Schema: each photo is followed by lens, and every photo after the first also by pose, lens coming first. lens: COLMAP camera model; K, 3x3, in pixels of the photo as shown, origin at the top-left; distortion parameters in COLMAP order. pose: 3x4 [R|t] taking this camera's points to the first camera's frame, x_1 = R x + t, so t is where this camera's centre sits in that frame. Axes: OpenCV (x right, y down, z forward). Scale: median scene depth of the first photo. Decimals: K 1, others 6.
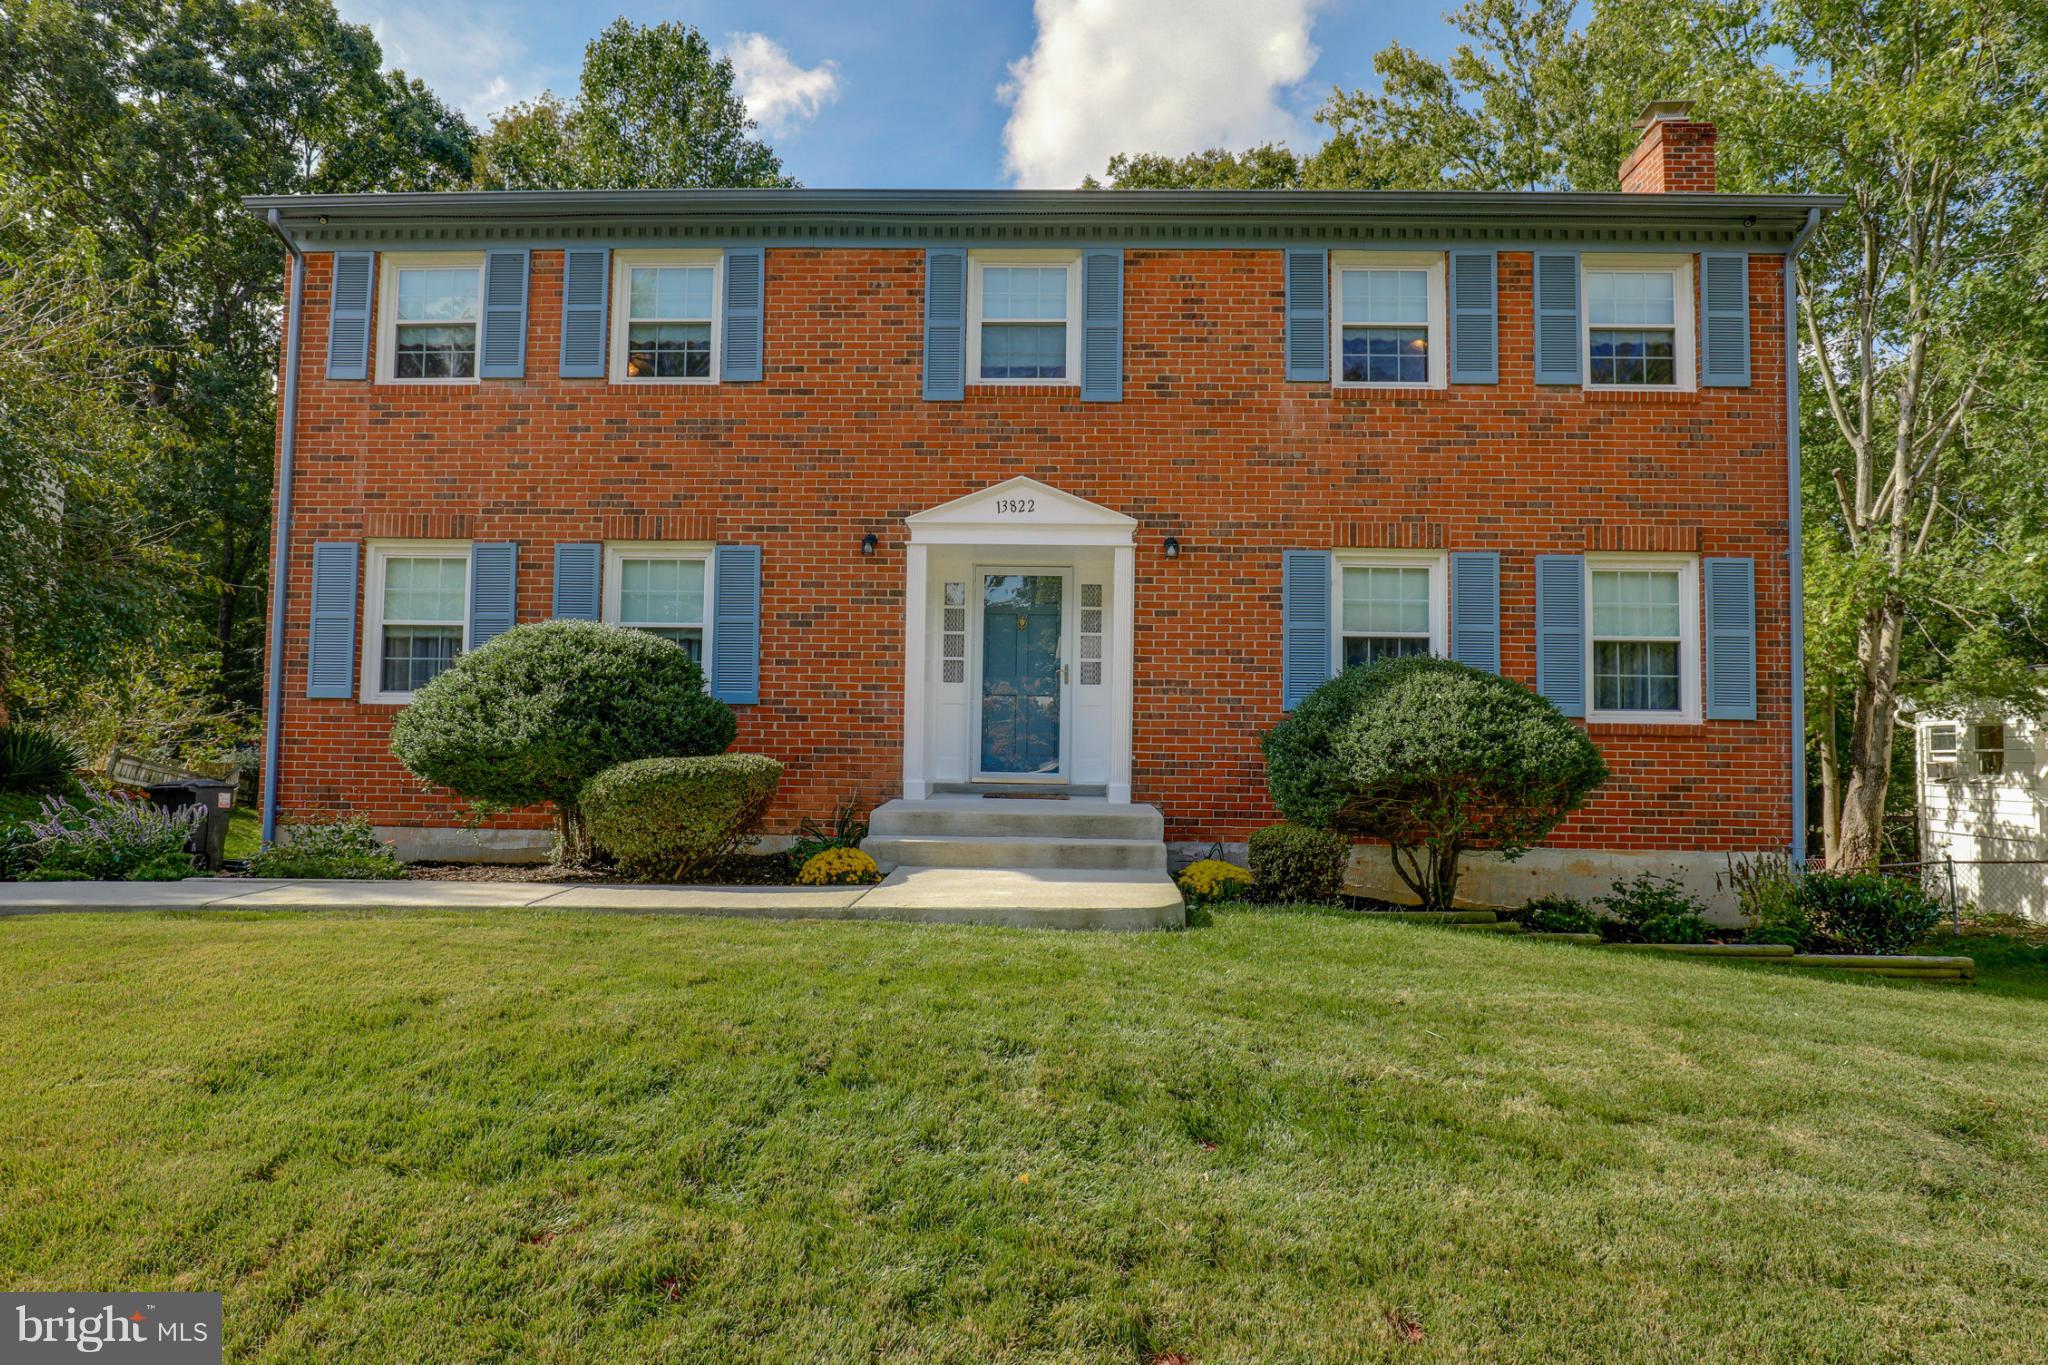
lens RADIAL K [[1514.5, 0, 1024.7], [0, 1514.5, 672.8], [0, 0, 1]] dist [-0.041595, -0.001448]
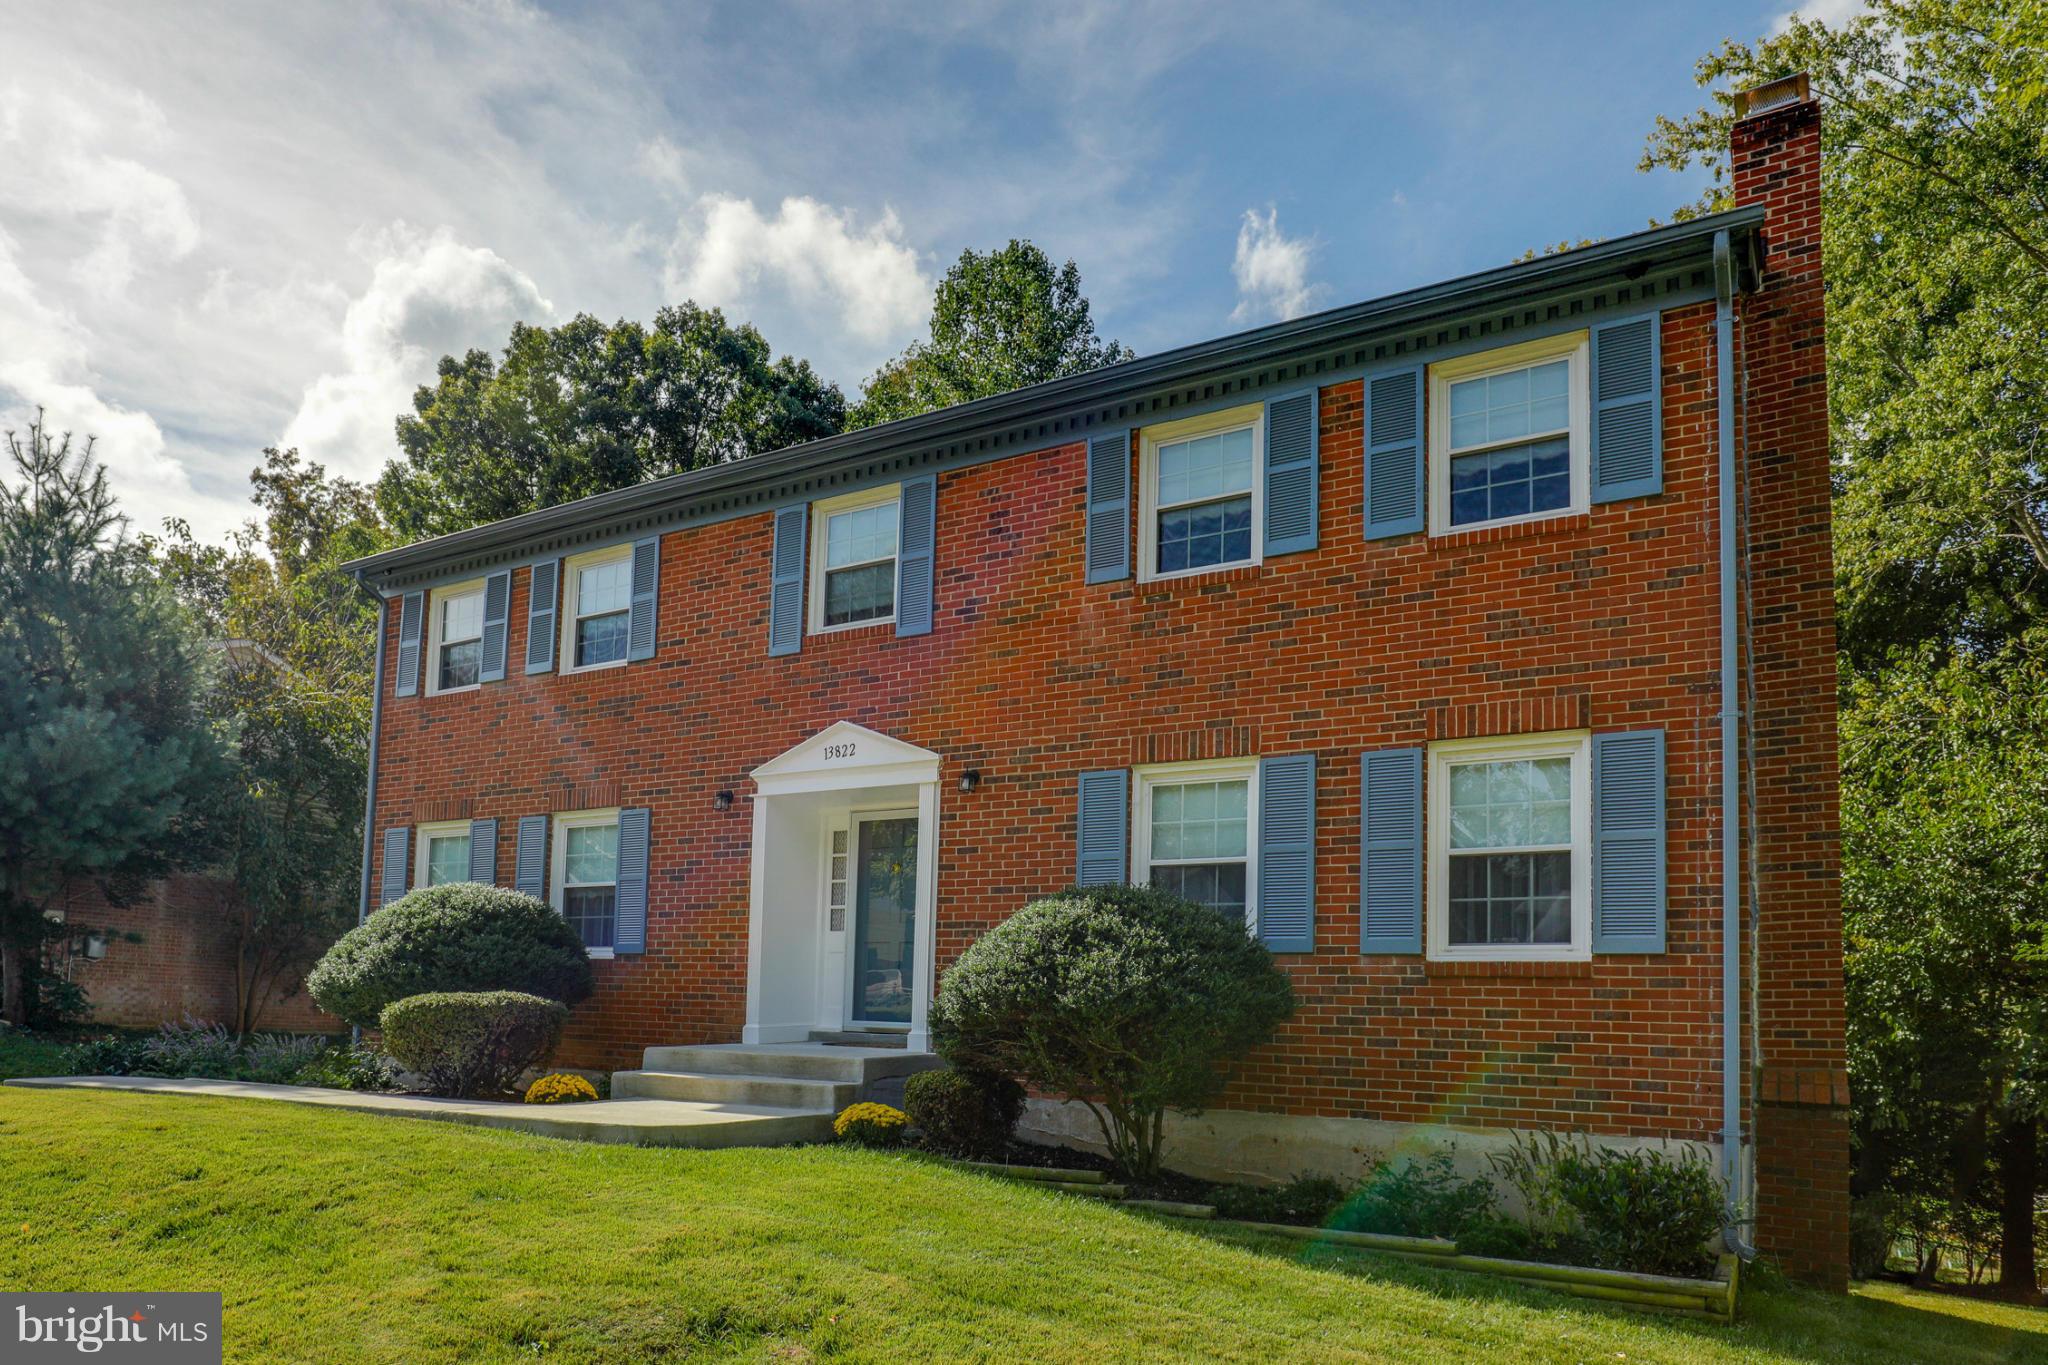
lens RADIAL K [[2482.5, 0, 1024.5], [0, 2482.5, 688.3], [0, 0, 1]] dist [-0.073486, 0.000000]
pose [[0.698024, -0.091580, -0.710194, 1.155192], [0.027364, 0.994475, -0.101343, 0.016843], [0.715552, 0.051306, 0.696673, -0.053607]]
